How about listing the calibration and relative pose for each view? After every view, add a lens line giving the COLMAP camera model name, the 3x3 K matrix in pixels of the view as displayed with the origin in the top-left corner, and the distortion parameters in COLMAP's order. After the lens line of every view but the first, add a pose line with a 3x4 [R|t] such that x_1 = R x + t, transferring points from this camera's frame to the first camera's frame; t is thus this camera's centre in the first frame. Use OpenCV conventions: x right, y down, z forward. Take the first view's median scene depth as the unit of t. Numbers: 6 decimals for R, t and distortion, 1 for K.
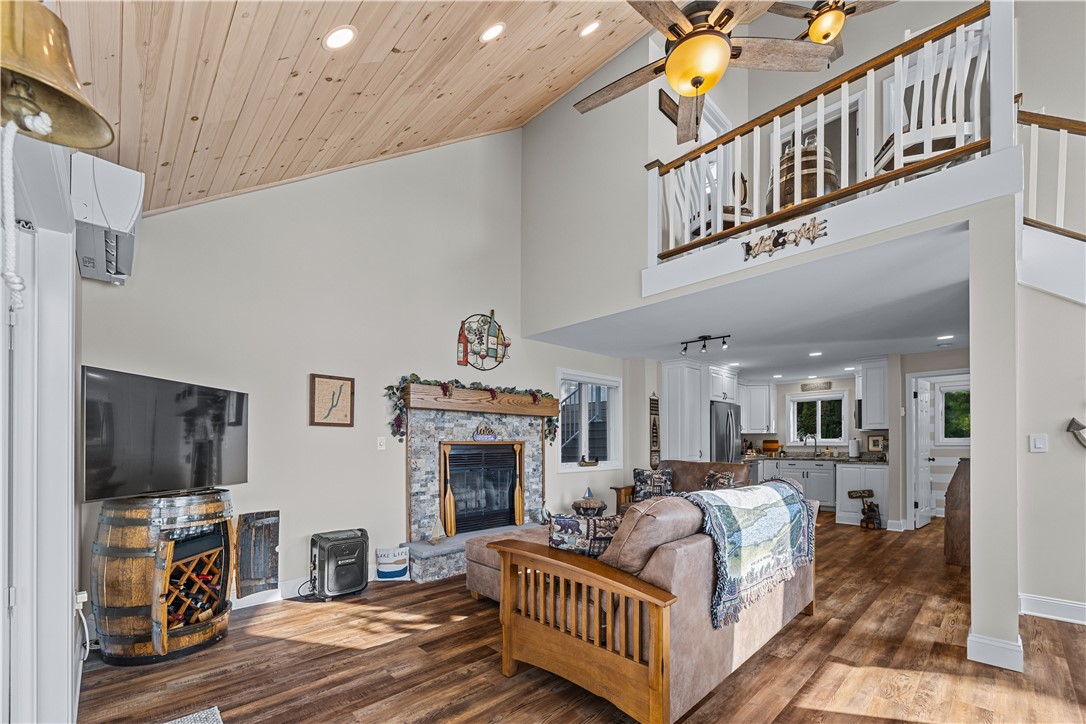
lens RADIAL K [[444.9, 0, 529.1], [0, 444.9, 441.1], [0, 0, 1]] dist [0.000922, 0.000007]
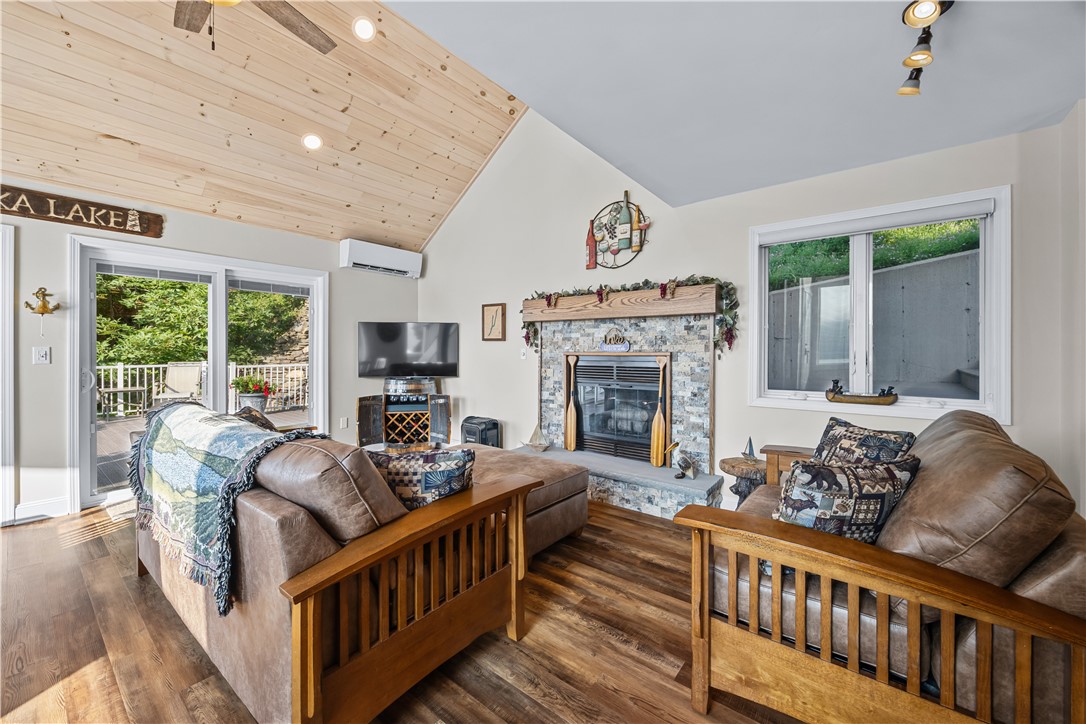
lens RADIAL K [[421.3, 0, 553.8], [0, 421.3, 352.9], [0, 0, 1]] dist [-0.007332, 0.000742]
pose [[0.171247, 0.005718, -0.985211, 0.694859], [0.002415, 0.999978, 0.006223, -0.003629], [0.985225, -0.003445, 0.171230, 0.780501]]
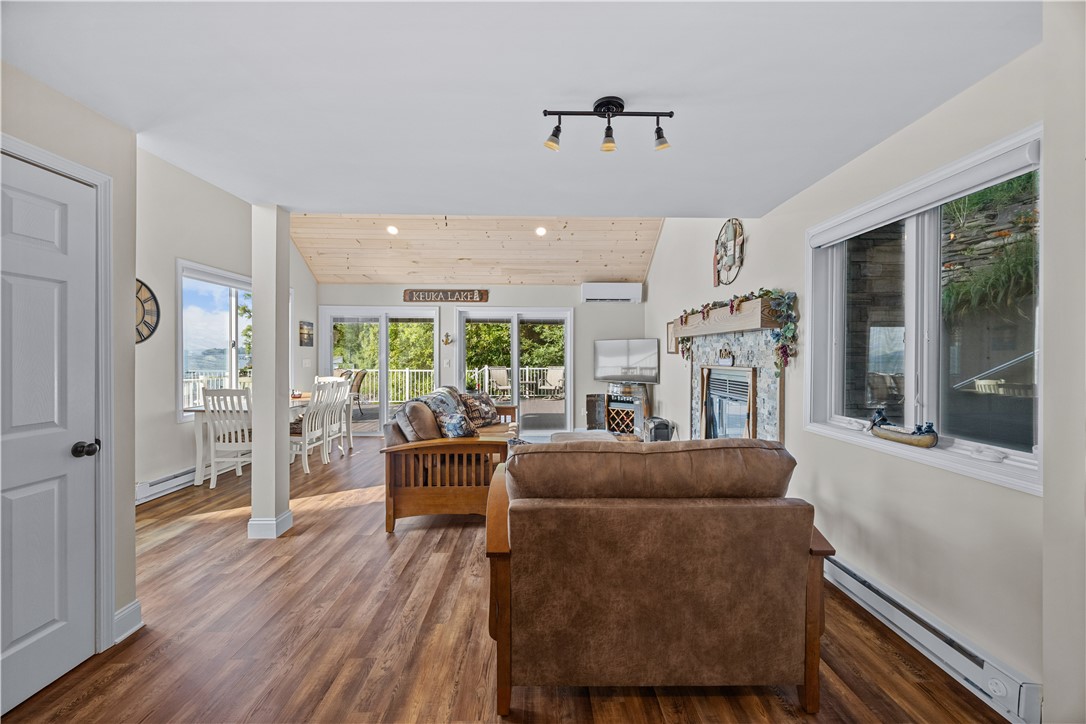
lens RADIAL K [[421.3, 0, 550.5], [0, 421.3, 356.3], [0, 0, 1]] dist [-0.007332, 0.000742]
pose [[-0.653653, 0.002491, -0.756791, 0.778825], [0.004470, 0.999990, -0.000568, -0.020699], [0.756781, -0.003754, -0.653657, 1.329015]]
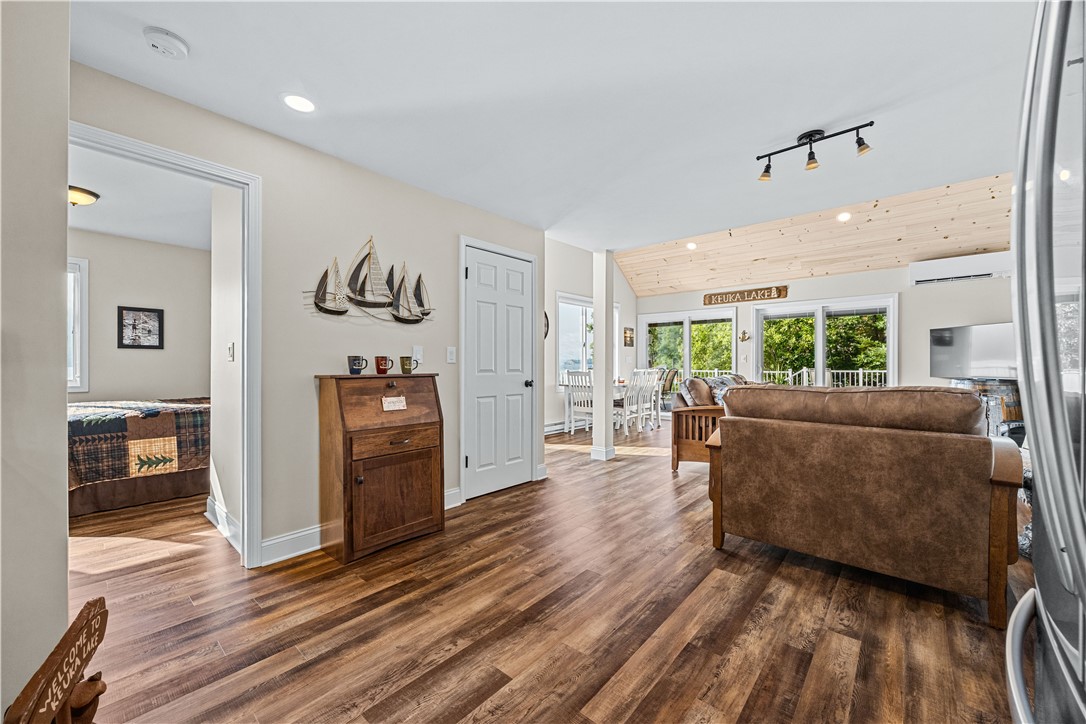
lens RADIAL K [[421.3, 0, 534.1], [0, 421.3, 368.2], [0, 0, 1]] dist [-0.007332, 0.000742]
pose [[-0.995644, 0.004787, -0.093110, 0.835991], [0.004535, 0.999985, 0.002922, 0.029221], [0.093123, 0.002487, -0.995652, 1.598403]]
